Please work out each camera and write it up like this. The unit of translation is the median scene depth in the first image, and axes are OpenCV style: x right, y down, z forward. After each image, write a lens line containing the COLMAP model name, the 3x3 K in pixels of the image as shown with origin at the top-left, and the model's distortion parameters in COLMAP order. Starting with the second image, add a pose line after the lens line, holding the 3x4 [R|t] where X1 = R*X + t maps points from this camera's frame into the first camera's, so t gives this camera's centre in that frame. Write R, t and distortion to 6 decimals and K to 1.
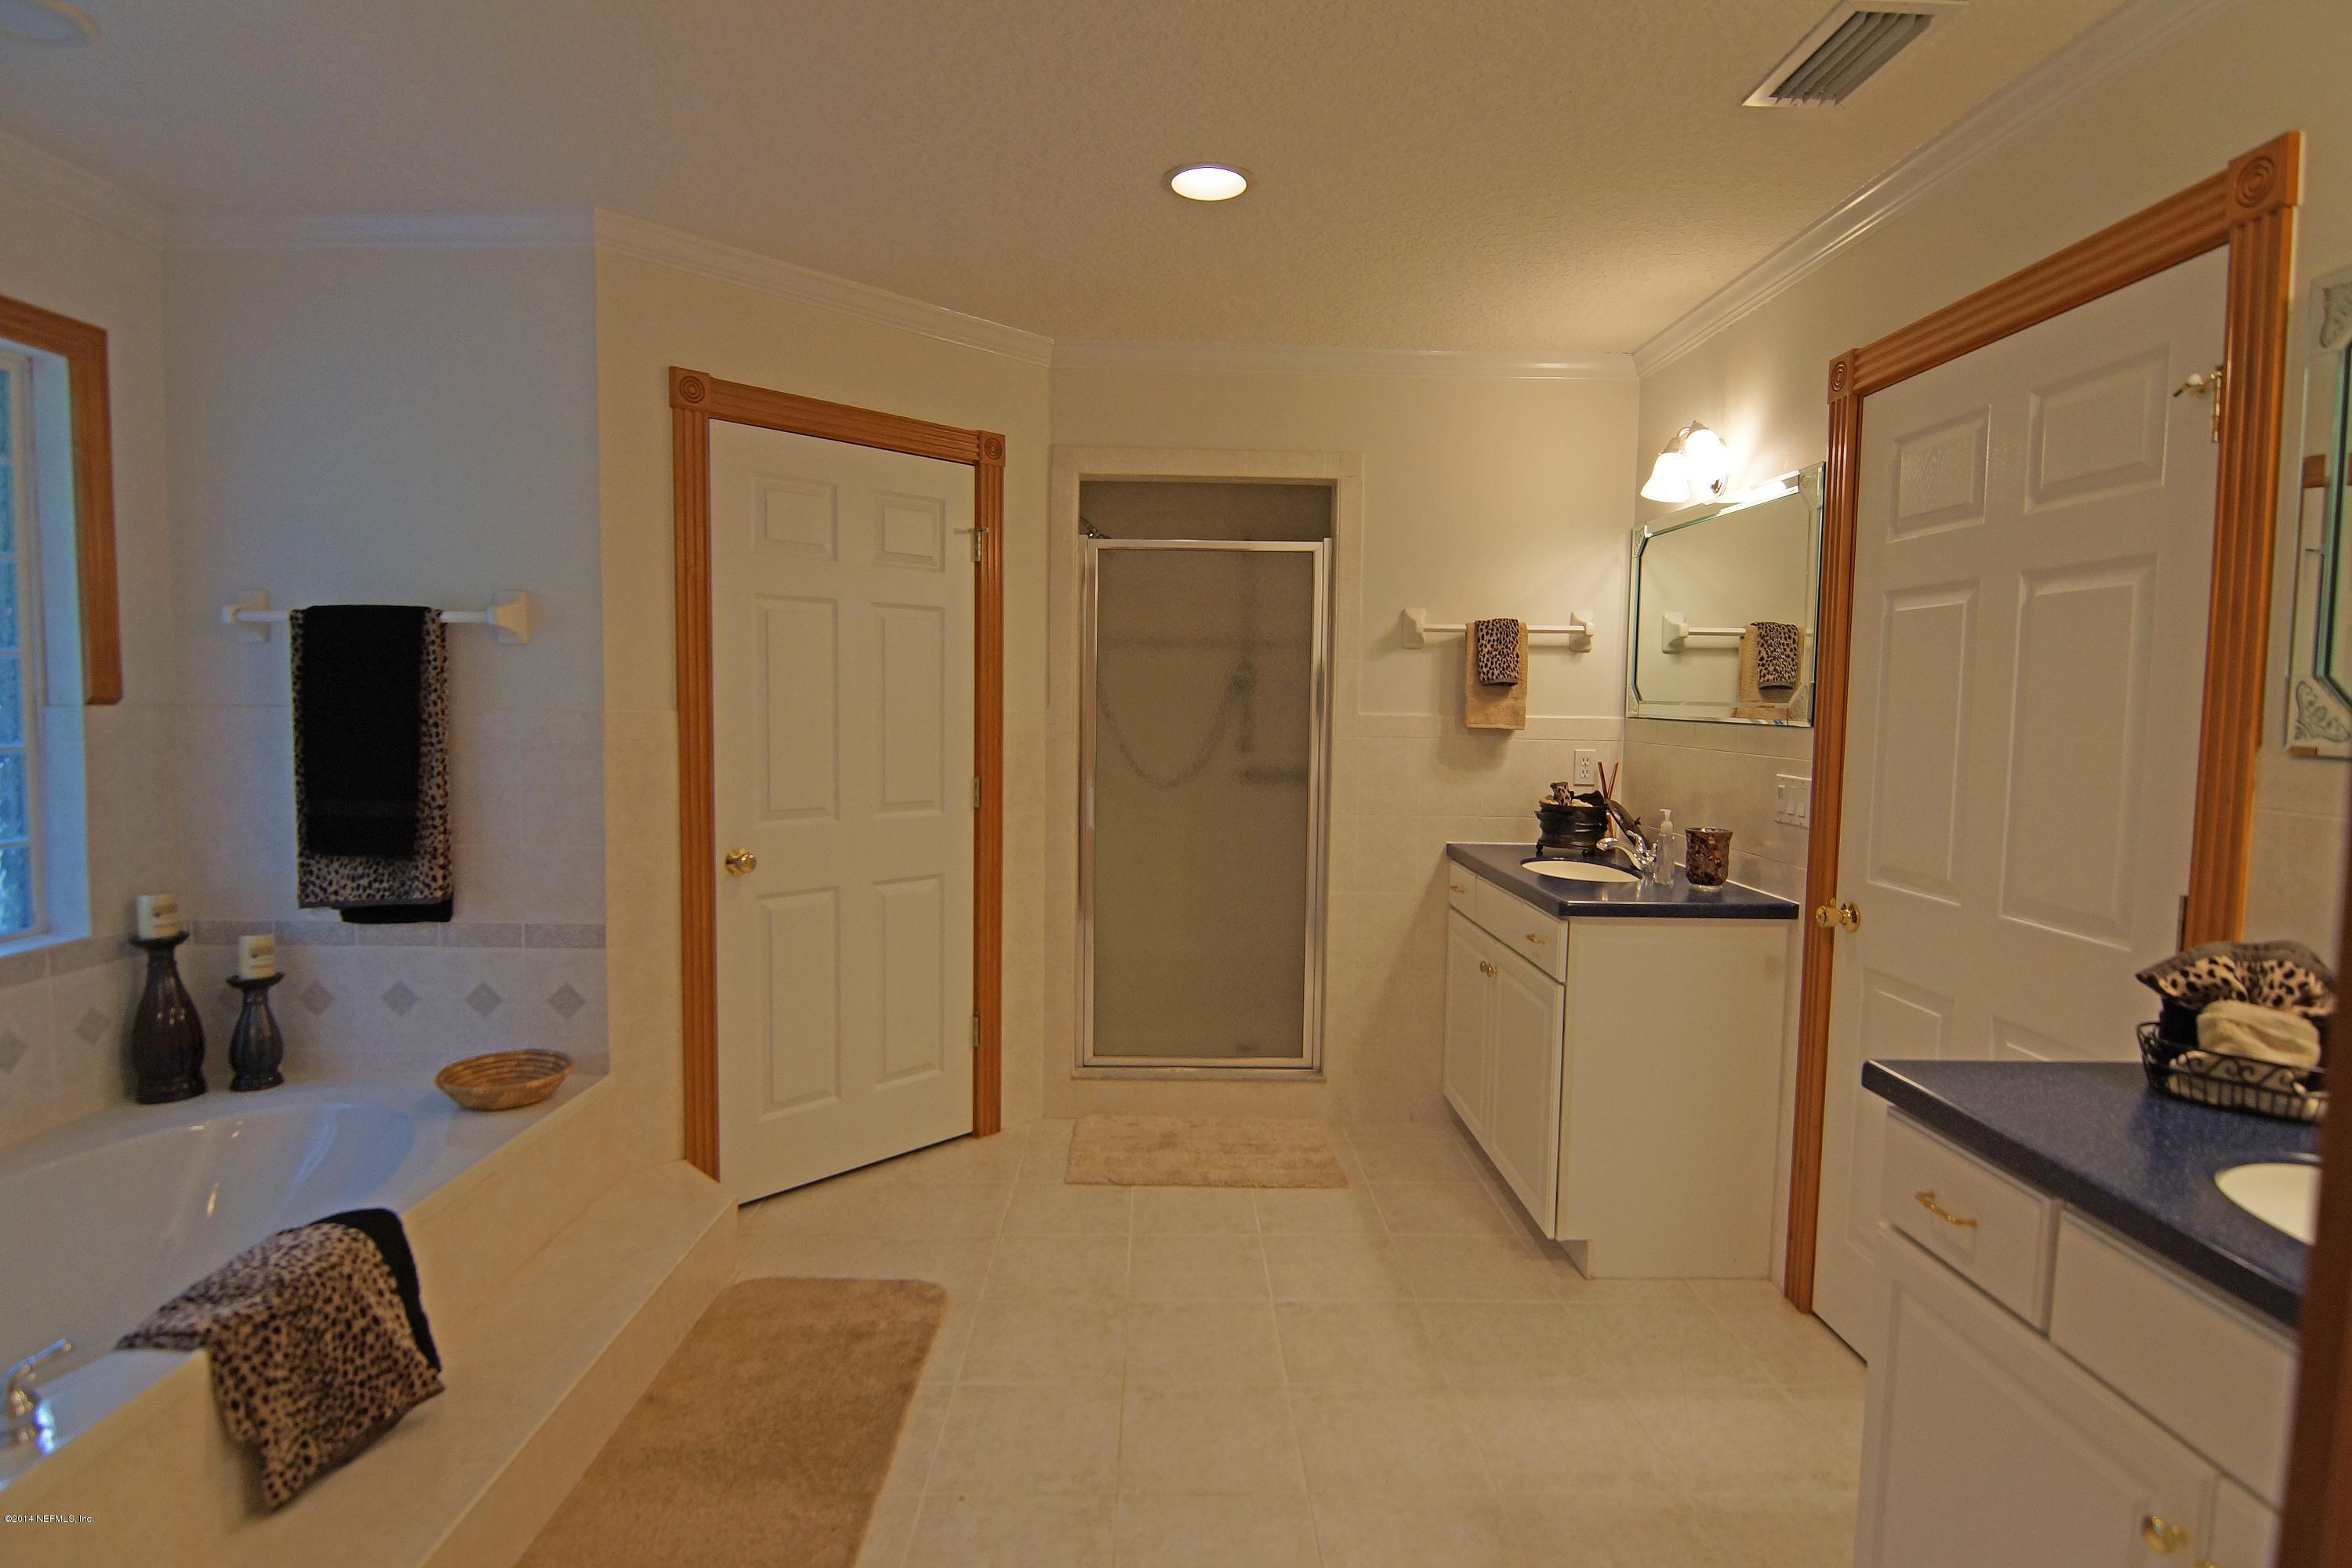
lens RADIAL K [[1199.4, 0, 1185.4], [0, 1199.4, 775.4], [0, 0, 1]] dist [-0.011855, -0.004723]
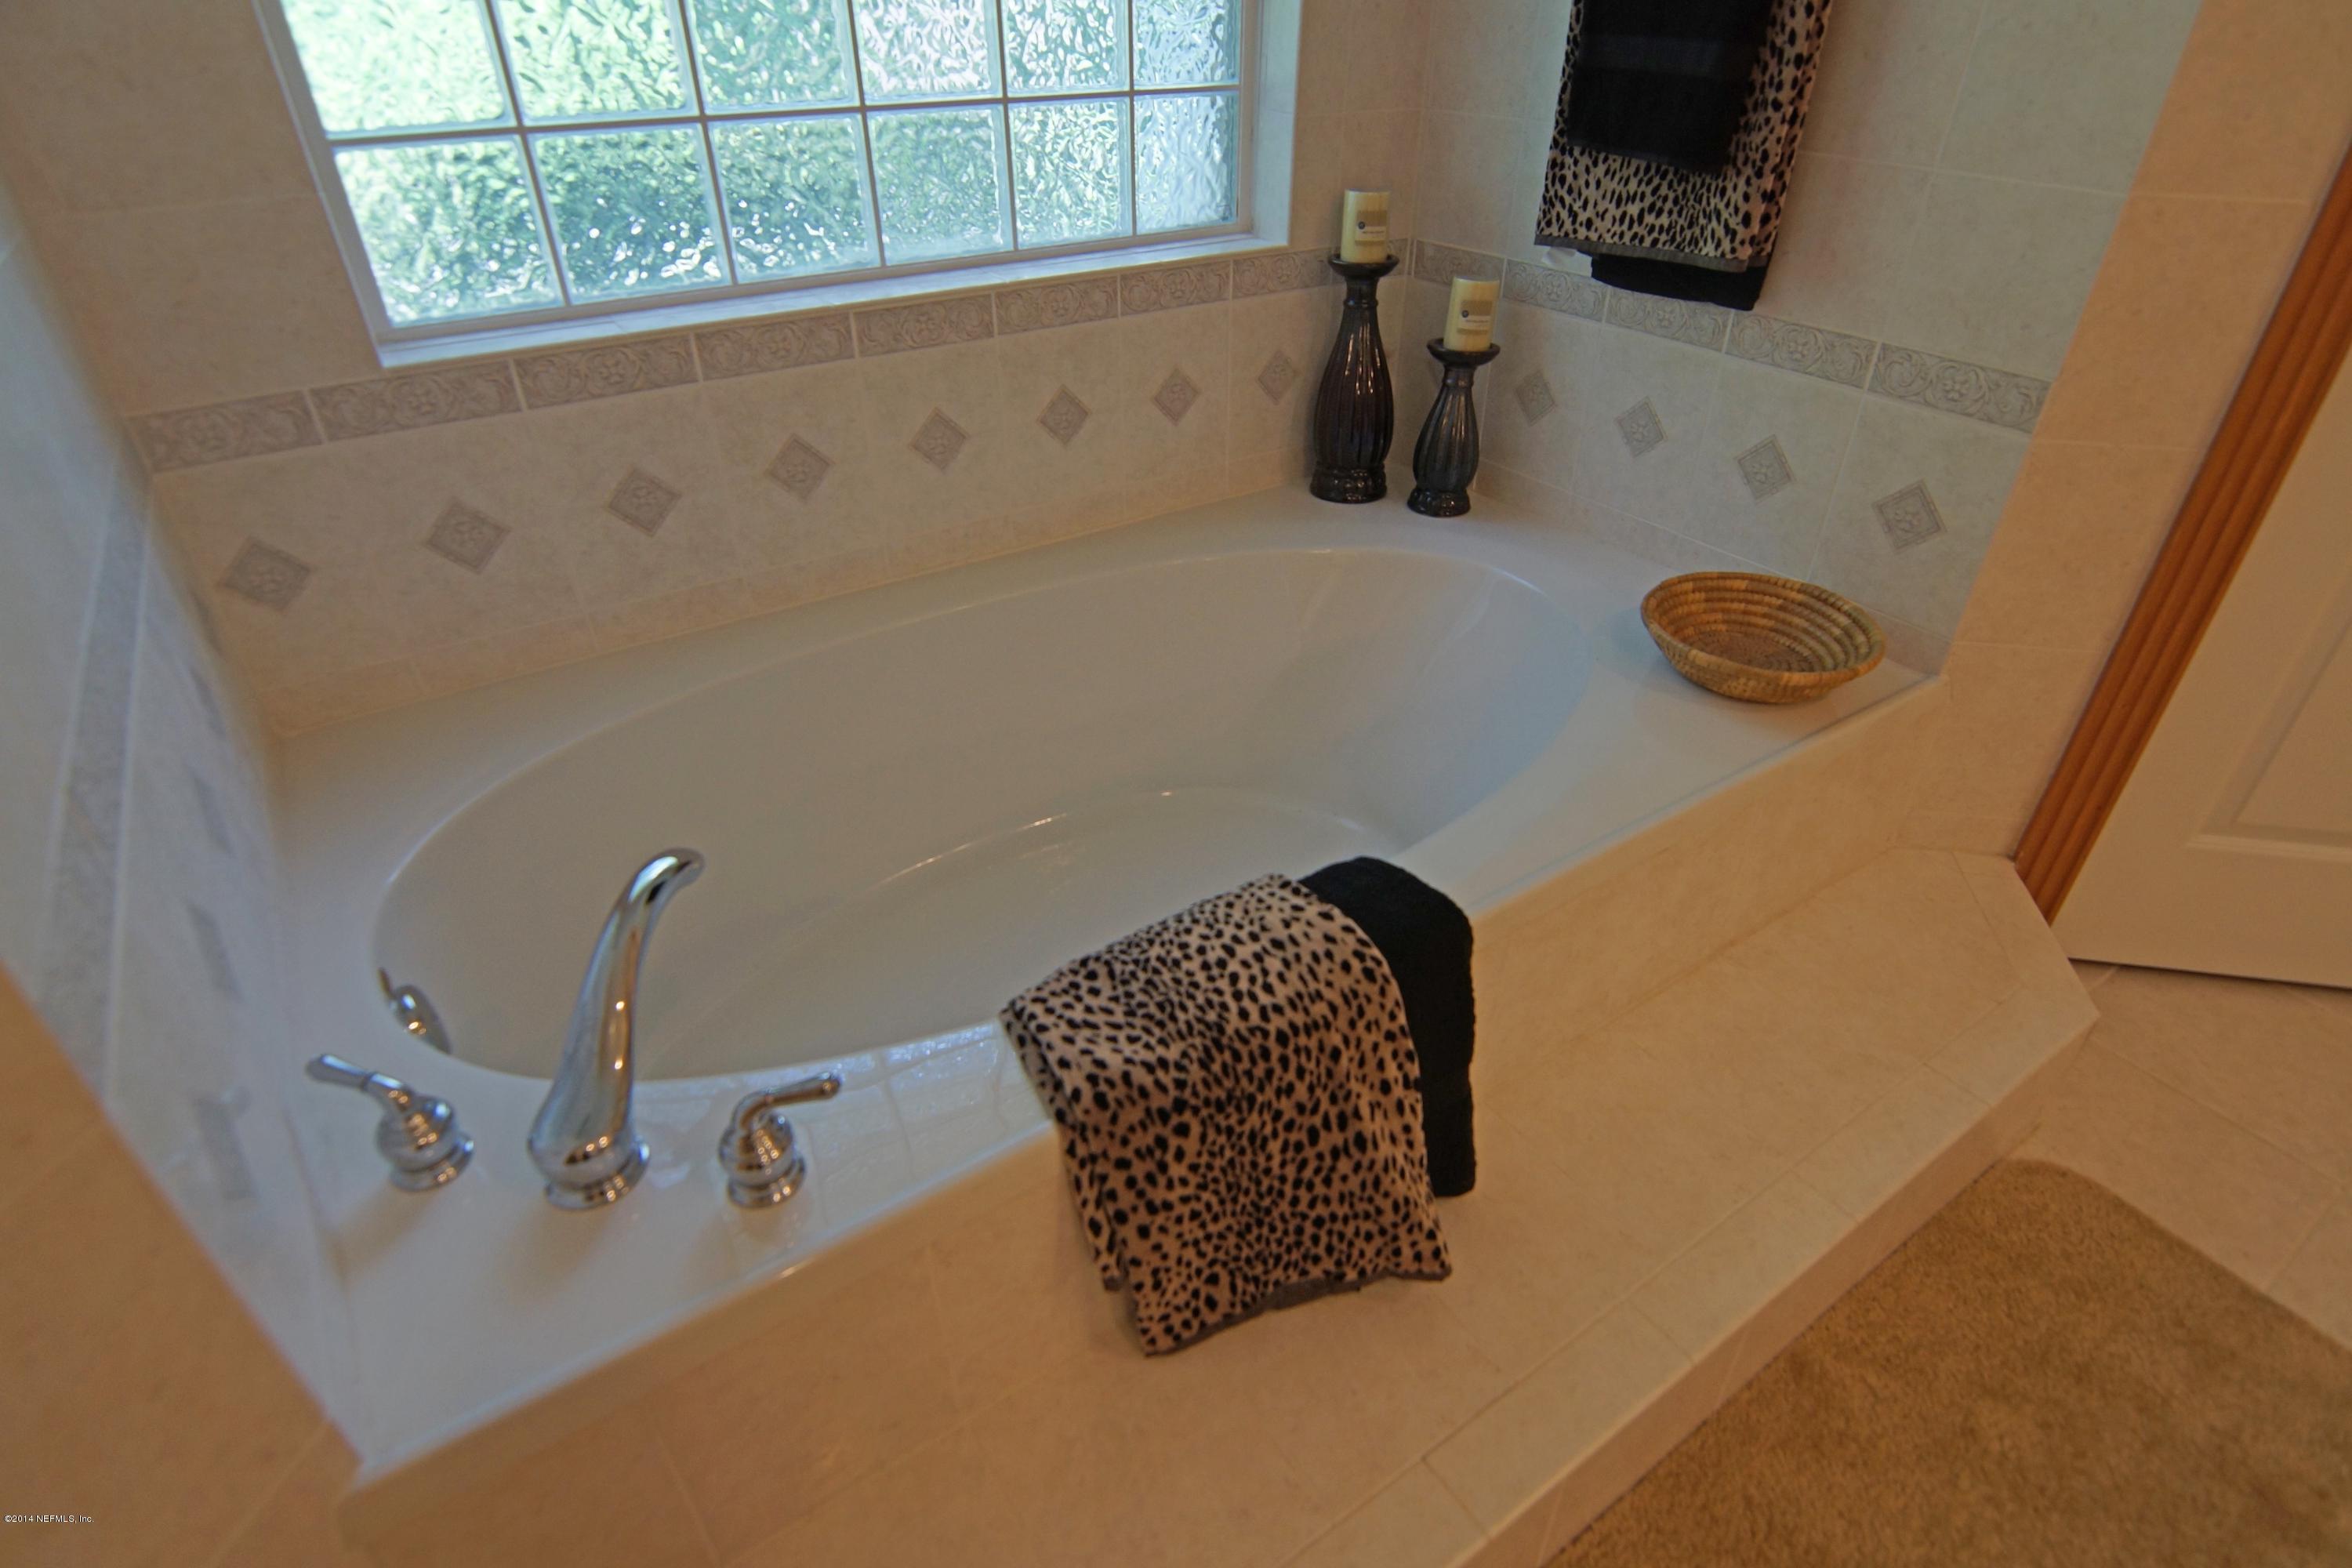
lens RADIAL K [[1199.4, 0, 1184.4], [0, 1199.4, 787.2], [0, 0, 1]] dist [-0.011855, -0.004723]
pose [[0.545419, 0.461043, -0.699969, -0.298072], [-0.049581, 0.851408, 0.522156, 0.039771], [0.836696, -0.250088, 0.487233, 0.500253]]
